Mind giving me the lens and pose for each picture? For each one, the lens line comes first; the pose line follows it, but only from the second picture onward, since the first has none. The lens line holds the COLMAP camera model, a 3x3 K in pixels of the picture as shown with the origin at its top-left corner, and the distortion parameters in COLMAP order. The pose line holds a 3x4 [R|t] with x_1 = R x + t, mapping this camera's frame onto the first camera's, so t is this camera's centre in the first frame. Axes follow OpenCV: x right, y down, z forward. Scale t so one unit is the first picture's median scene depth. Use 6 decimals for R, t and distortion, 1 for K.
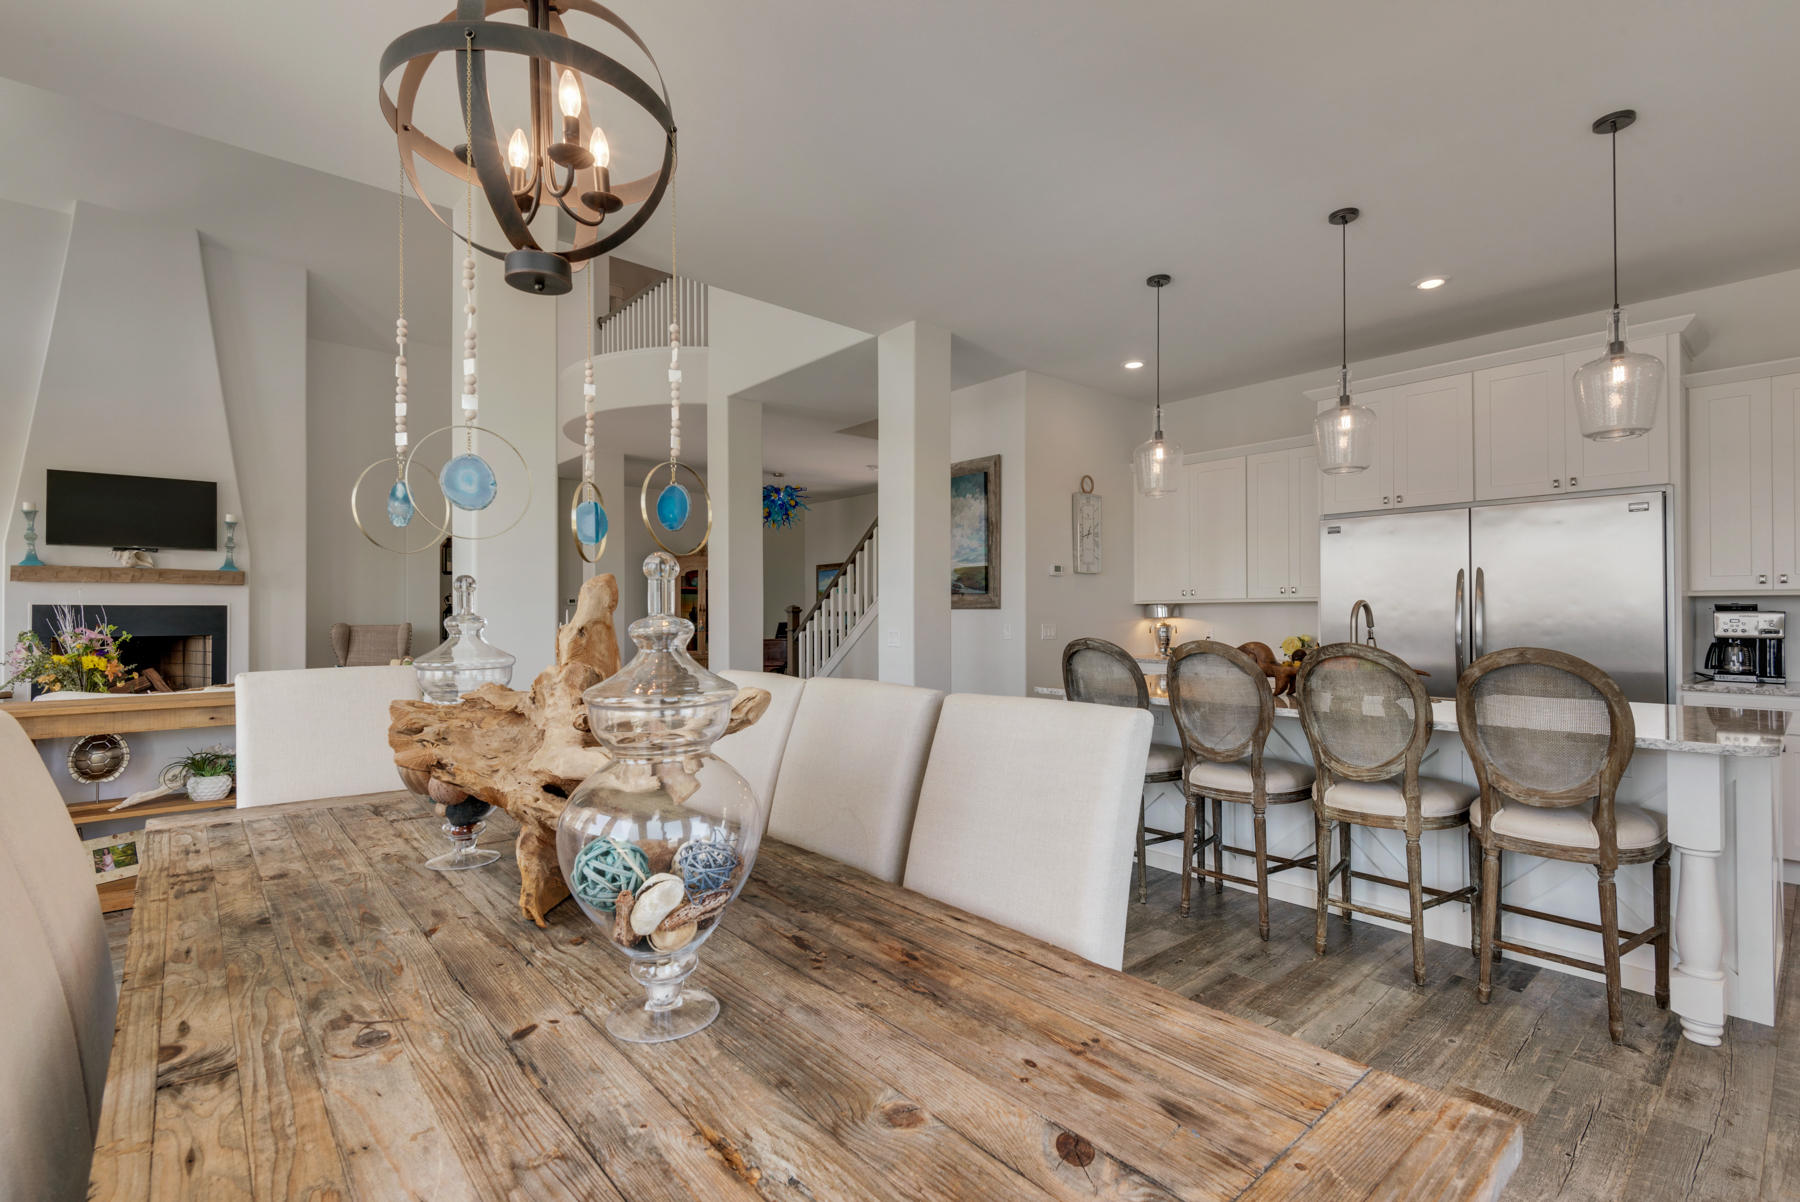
lens RADIAL K [[843.1, 0, 896.4], [0, 843.1, 609.6], [0, 0, 1]] dist [0.030432, 0.000087]
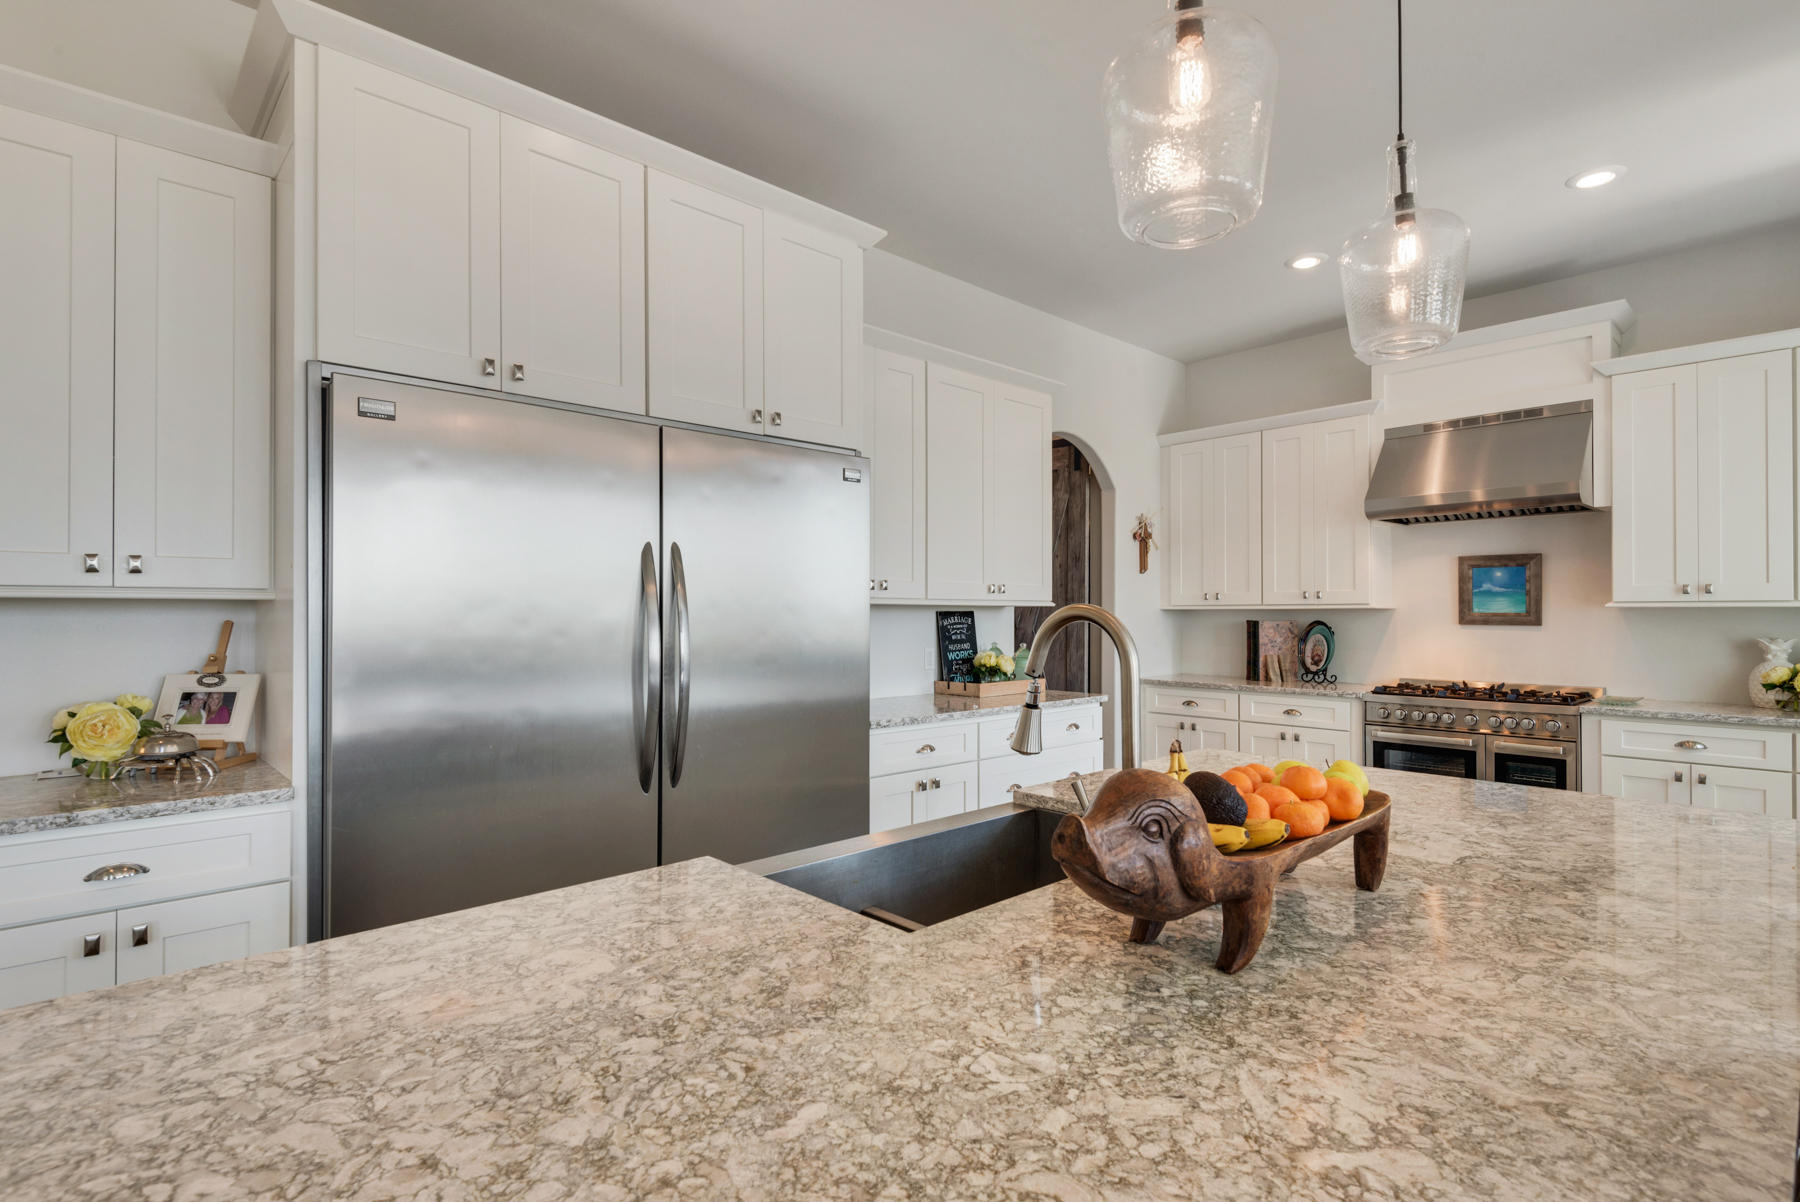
lens RADIAL K [[876.3, 0, 893.5], [0, 876.3, 607.5], [0, 0, 1]] dist [0.037329, -0.033653]
pose [[-0.047359, 0.008385, 0.998843, 0.106079], [-0.003859, 0.999956, -0.008577, -0.003994], [-0.998870, -0.004261, -0.047324, 0.705375]]
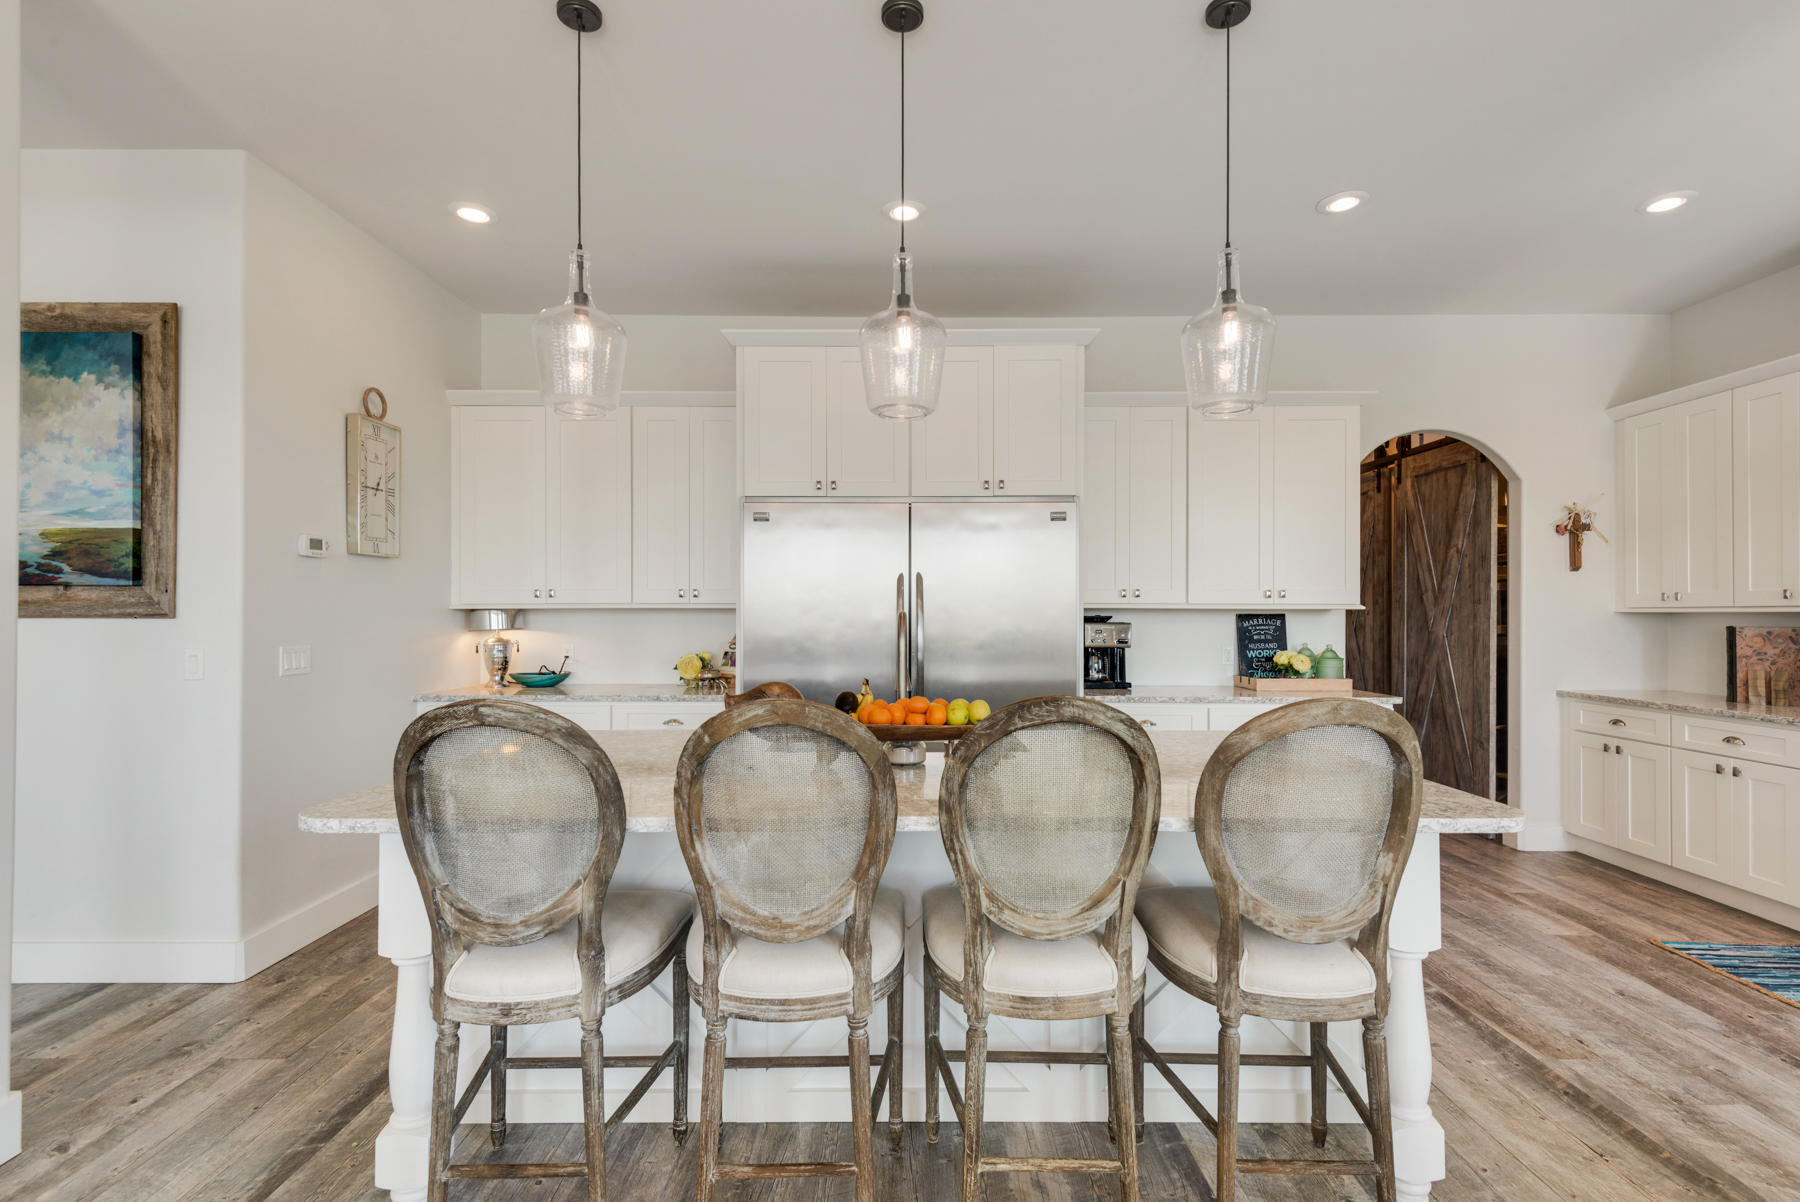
lens RADIAL K [[816.8, 0, 907.3], [0, 816.8, 607.7], [0, 0, 1]] dist [0.030876, -0.018628]
pose [[0.652066, 0.008500, 0.758115, 0.037076], [-0.006279, 0.999963, -0.005811, -0.006818], [-0.758137, -0.000971, 0.652095, 0.371298]]
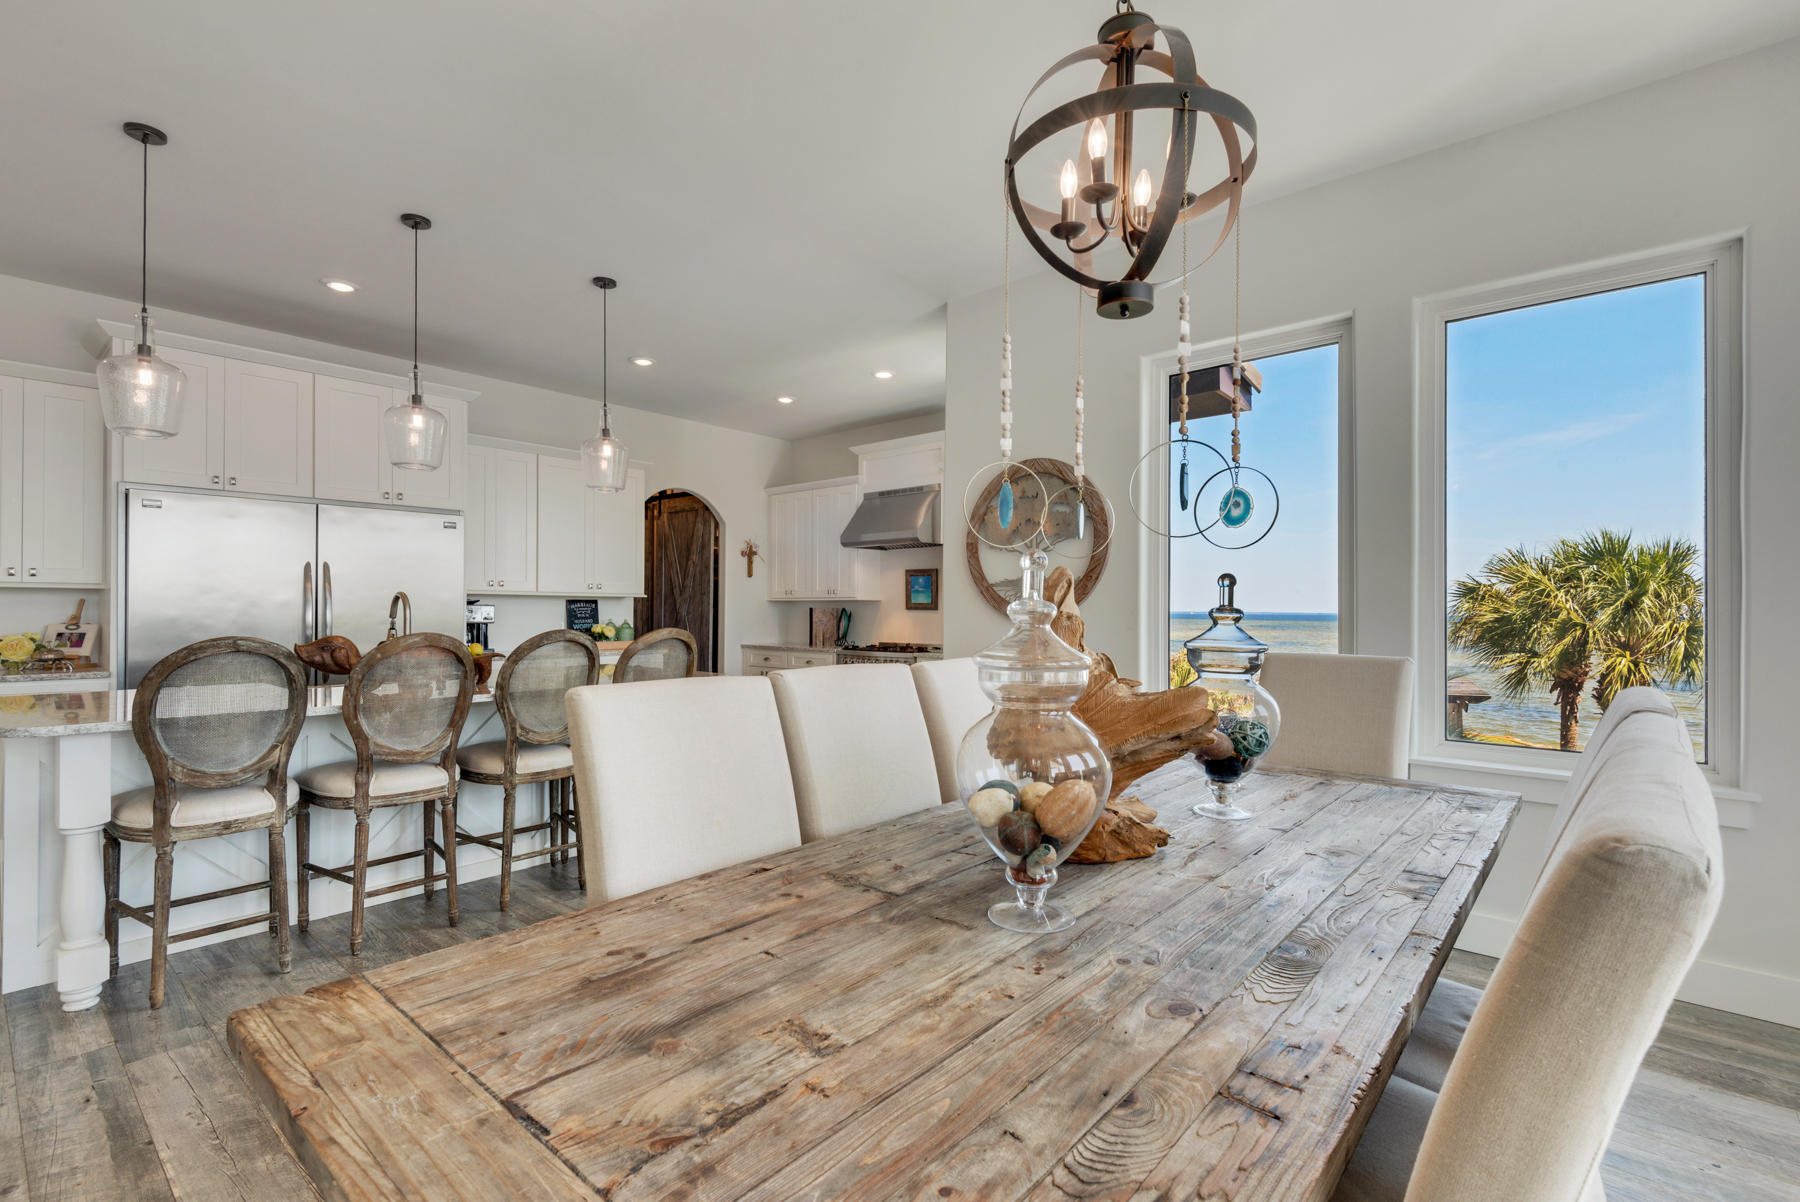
lens RADIAL K [[816.8, 0, 907.3], [0, 816.8, 607.7], [0, 0, 1]] dist [0.030876, -0.018628]
pose [[-0.153212, 0.003559, 0.988187, -0.350770], [-0.007879, 0.999957, -0.004823, 0.005477], [-0.988162, -0.008525, -0.153177, 0.351318]]
